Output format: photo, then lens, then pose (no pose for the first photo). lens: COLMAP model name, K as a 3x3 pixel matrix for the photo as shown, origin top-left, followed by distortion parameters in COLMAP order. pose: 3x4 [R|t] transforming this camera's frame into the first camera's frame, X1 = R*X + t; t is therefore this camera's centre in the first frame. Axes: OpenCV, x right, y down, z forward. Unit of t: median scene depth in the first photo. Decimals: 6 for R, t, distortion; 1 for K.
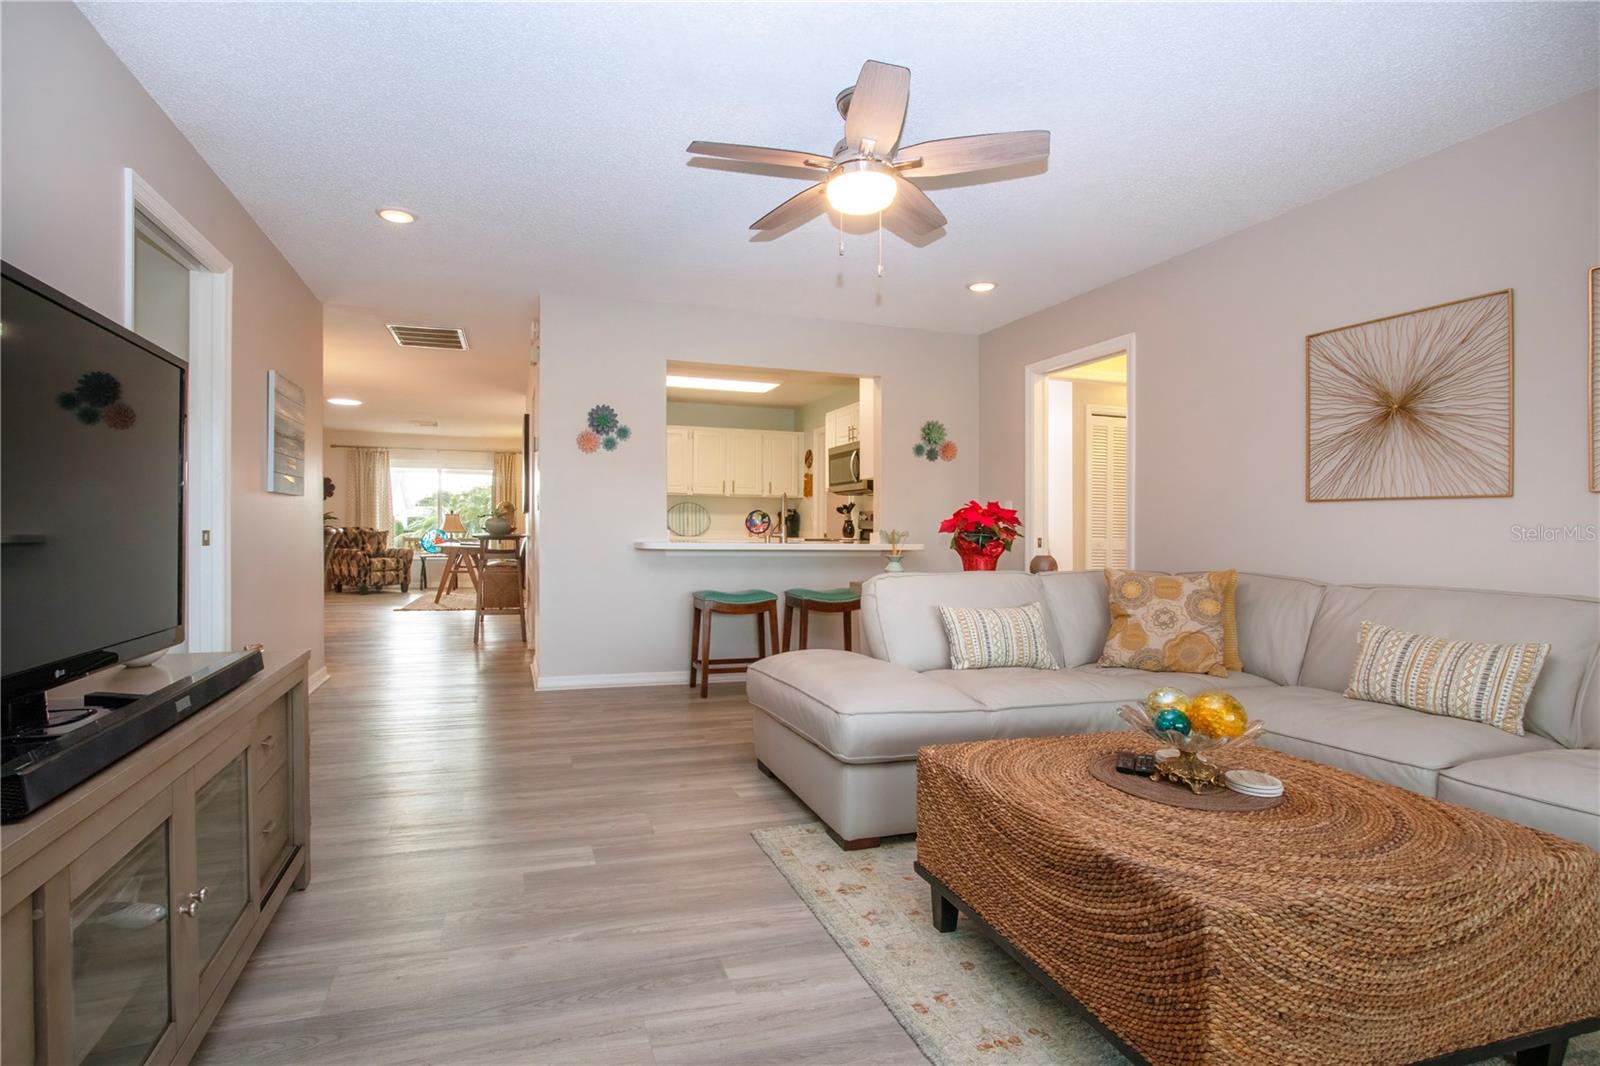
lens RADIAL K [[732.5, 0, 701.5], [0, 732.5, 531.5], [0, 0, 1]] dist [-0.010218, 0.000448]
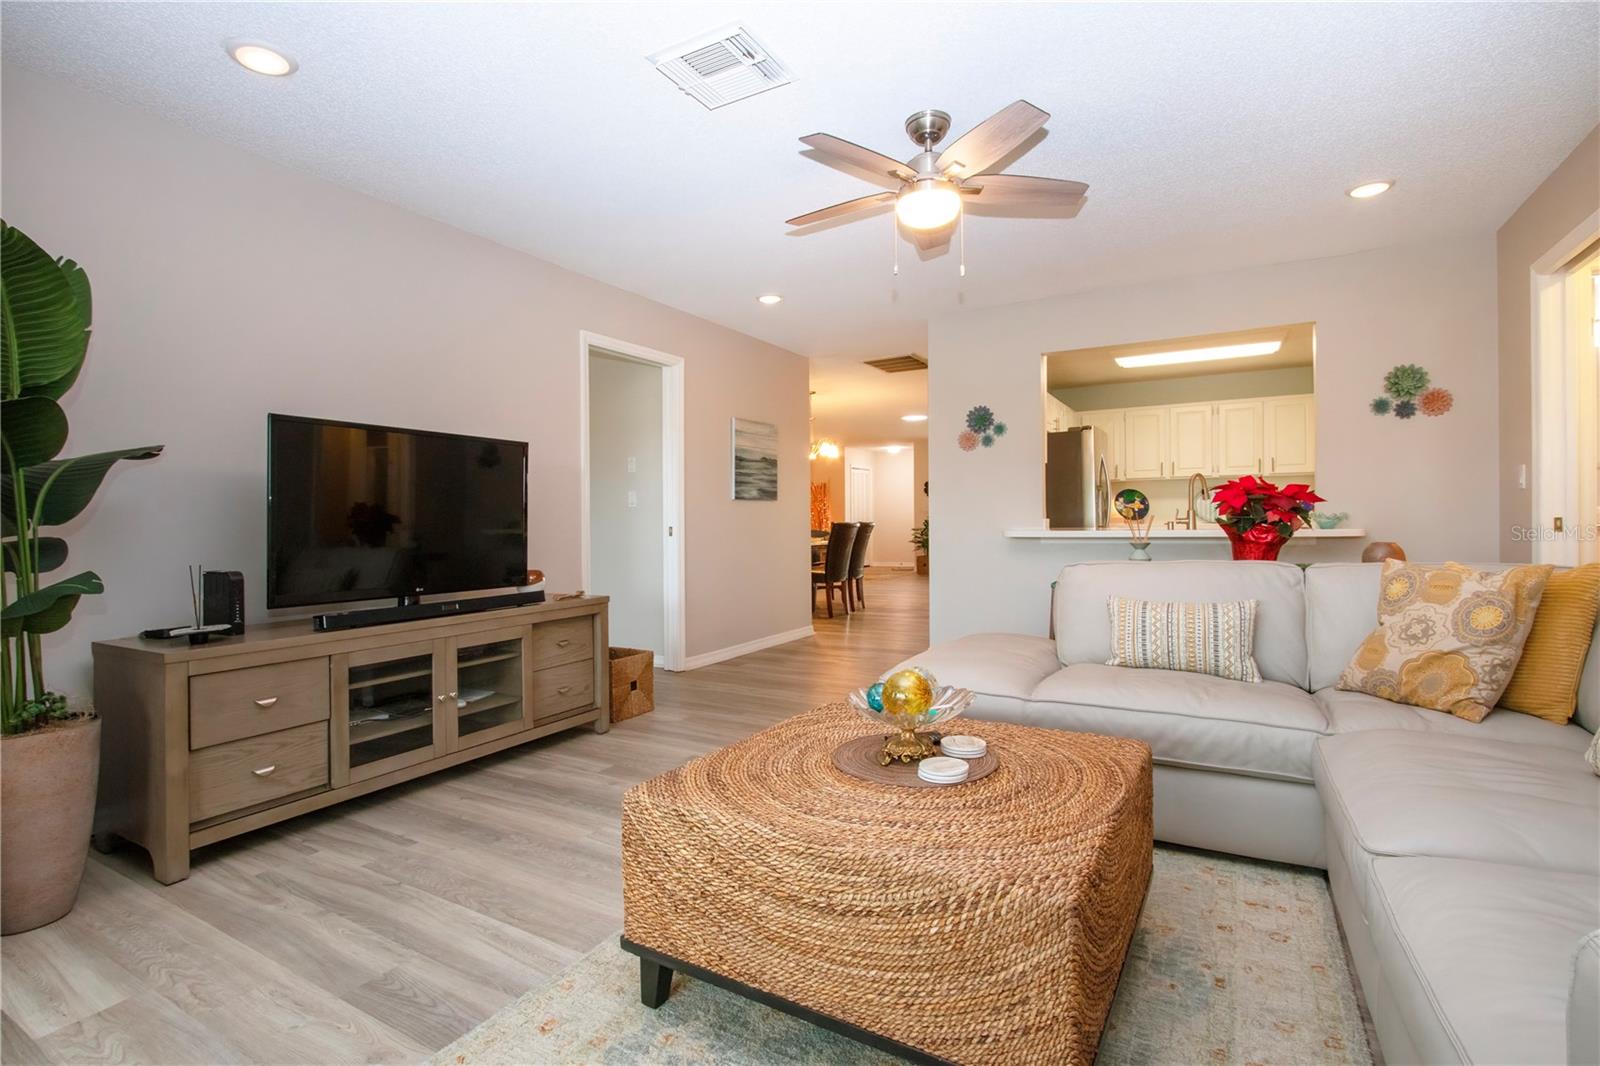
lens RADIAL K [[726.1, 0, 836.6], [0, 726.1, 517.6], [0, 0, 1]] dist [-0.015138, 0.000718]
pose [[0.716677, -0.023917, -0.696995, 0.703372], [0.019319, 0.999709, -0.014440, 0.009025], [0.697138, -0.003116, 0.716930, 0.104368]]
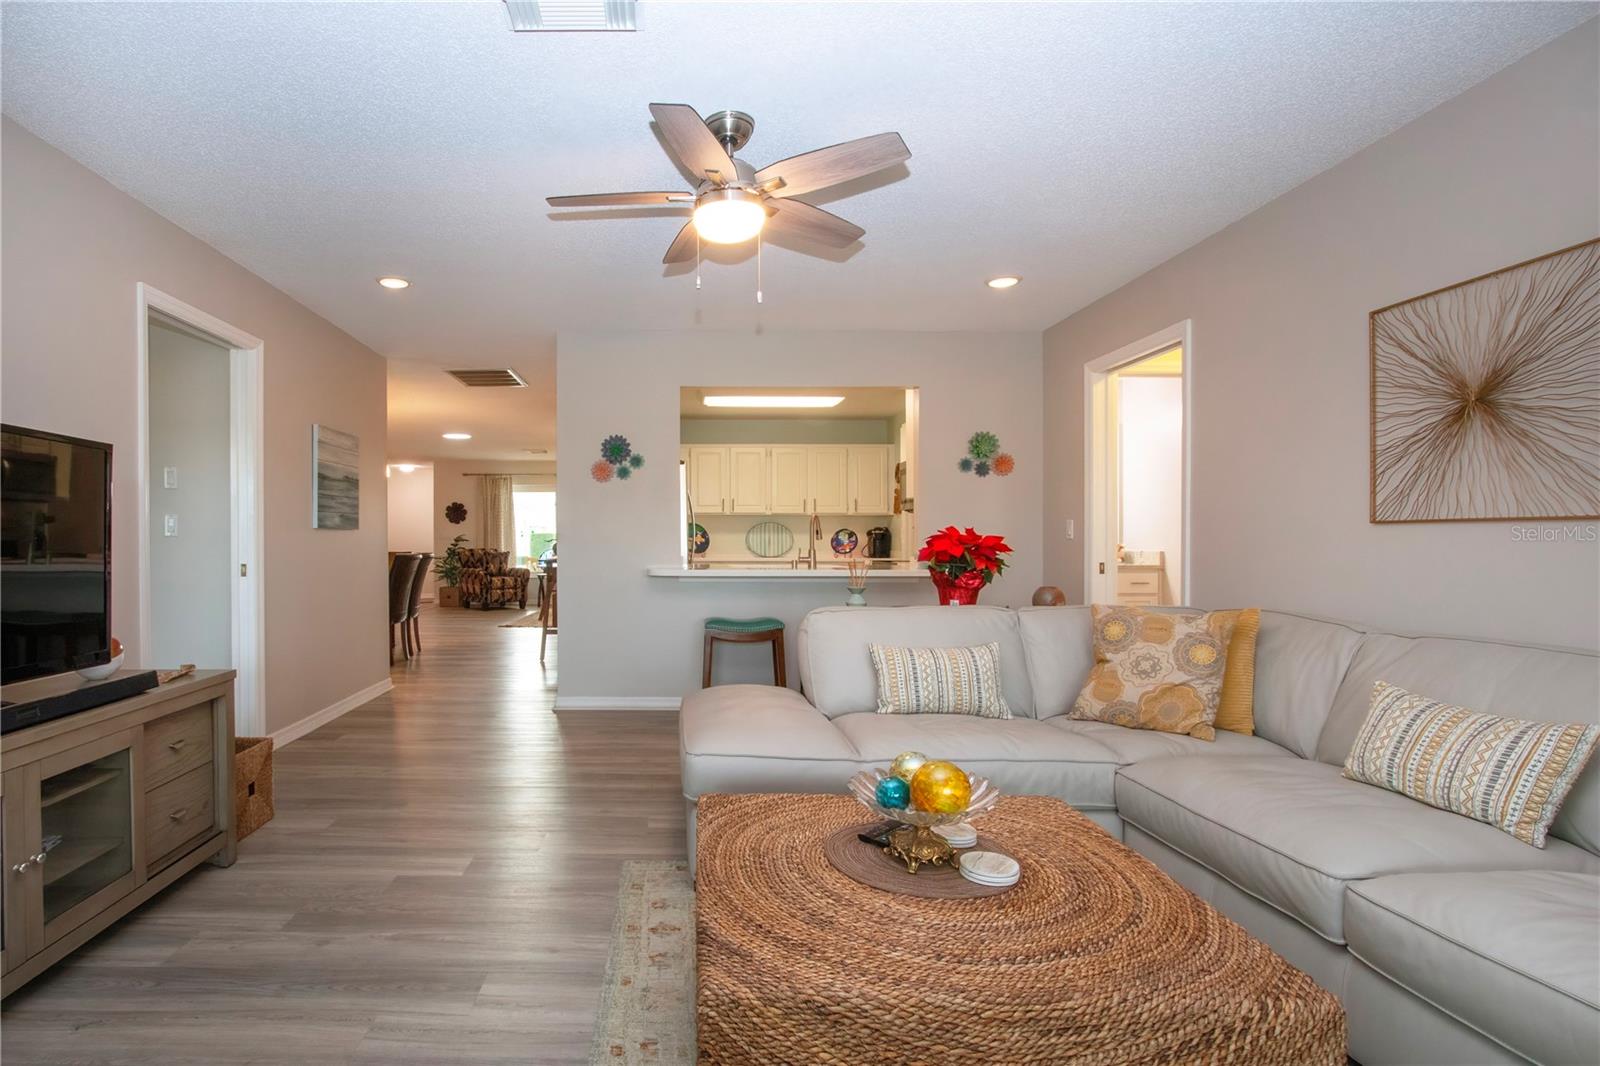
lens RADIAL K [[746.5, 0, 657.4], [0, 746.5, 546.8], [0, 0, 1]] dist [-0.011418, 0.000627]
pose [[0.958376, -0.008603, -0.285378, 0.331499], [0.009185, 0.999958, 0.000704, -0.024276], [0.285360, -0.003296, 0.958415, 0.013969]]
